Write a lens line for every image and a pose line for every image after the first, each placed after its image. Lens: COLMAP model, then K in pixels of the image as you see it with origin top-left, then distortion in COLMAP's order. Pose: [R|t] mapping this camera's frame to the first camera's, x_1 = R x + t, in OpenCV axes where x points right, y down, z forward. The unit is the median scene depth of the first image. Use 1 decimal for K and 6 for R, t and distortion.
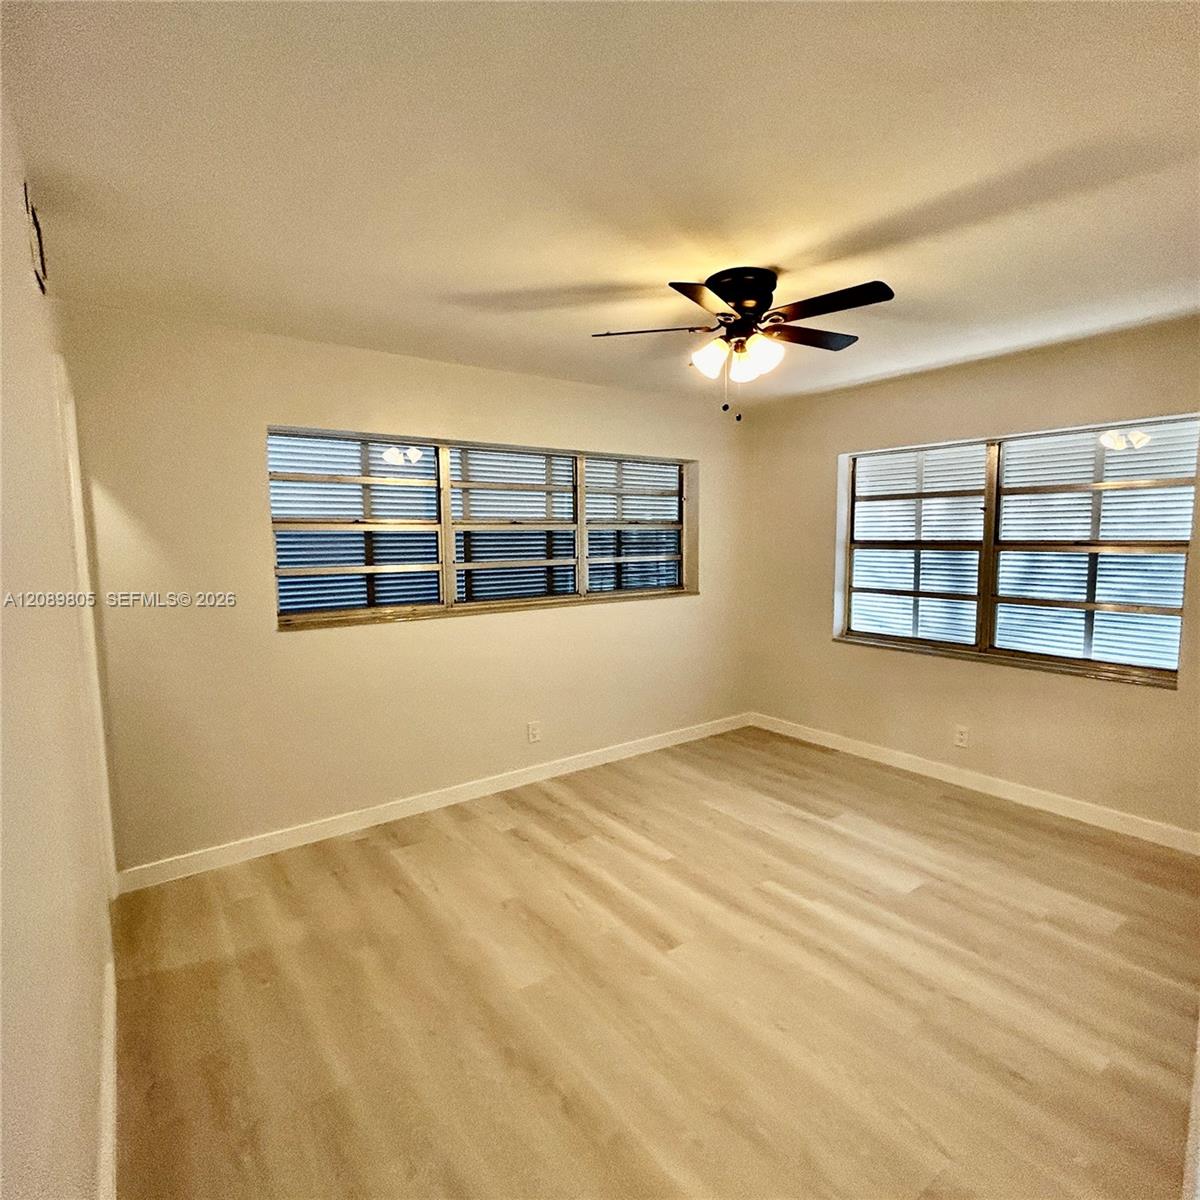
lens RADIAL K [[644.3, 0, 600.0], [0, 644.3, 600.0], [0, 0, 1]] dist [0.001213, 0.000482]
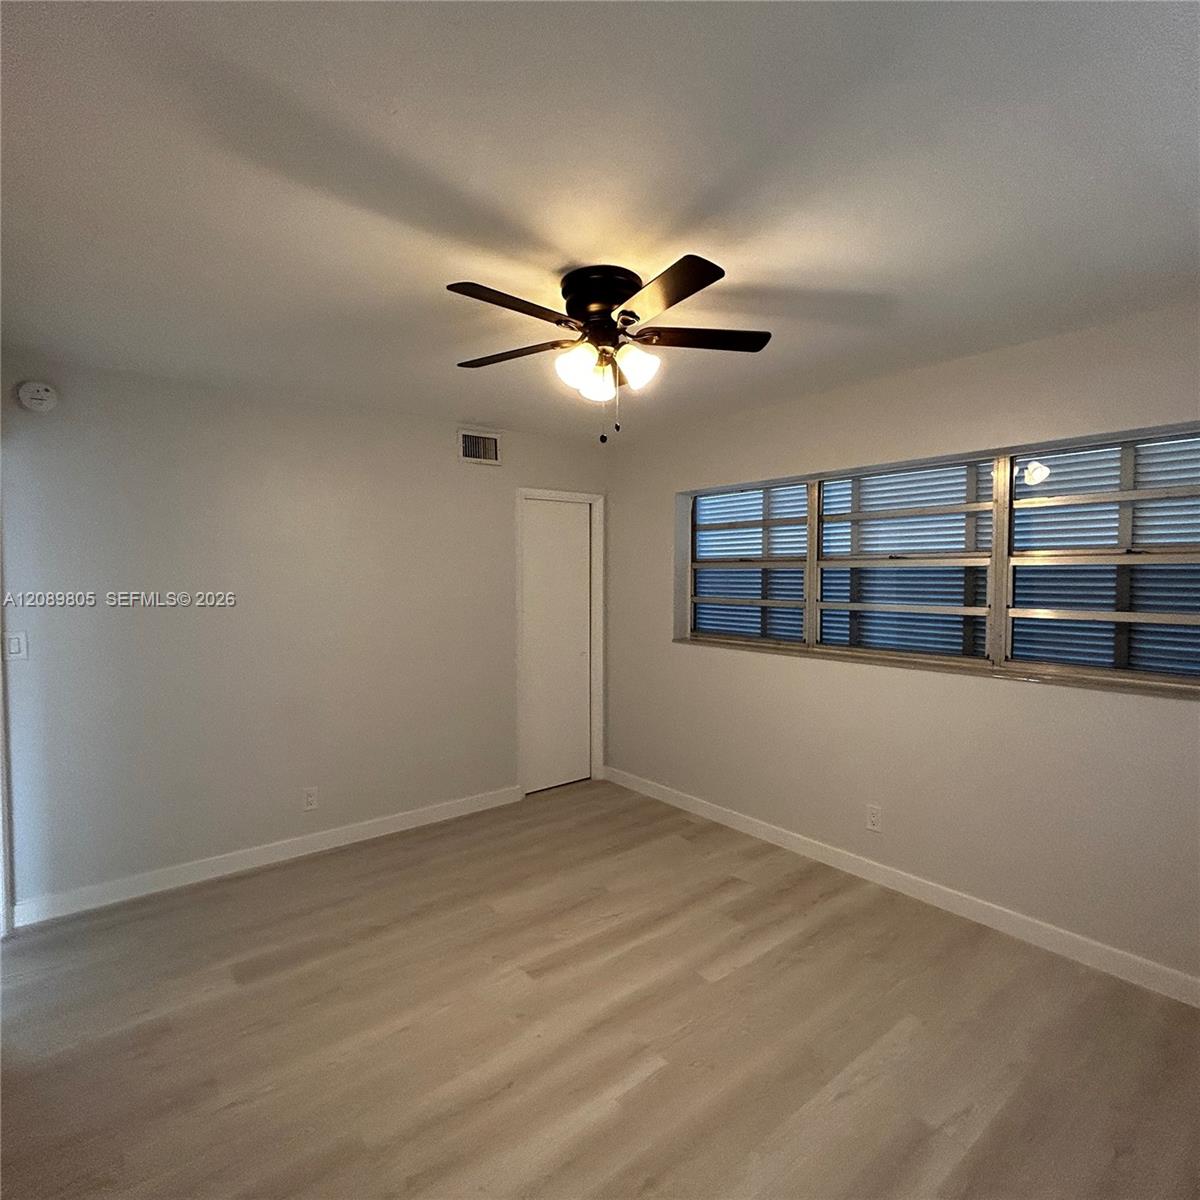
lens RADIAL K [[636.8, 0, 600.0], [0, 636.8, 600.0], [0, 0, 1]] dist [0.003739, -0.000227]
pose [[0.063239, 0.048780, -0.996806, 0.720666], [-0.102219, 0.993868, 0.042152, -0.069453], [0.992750, 0.099227, 0.067837, 0.642774]]
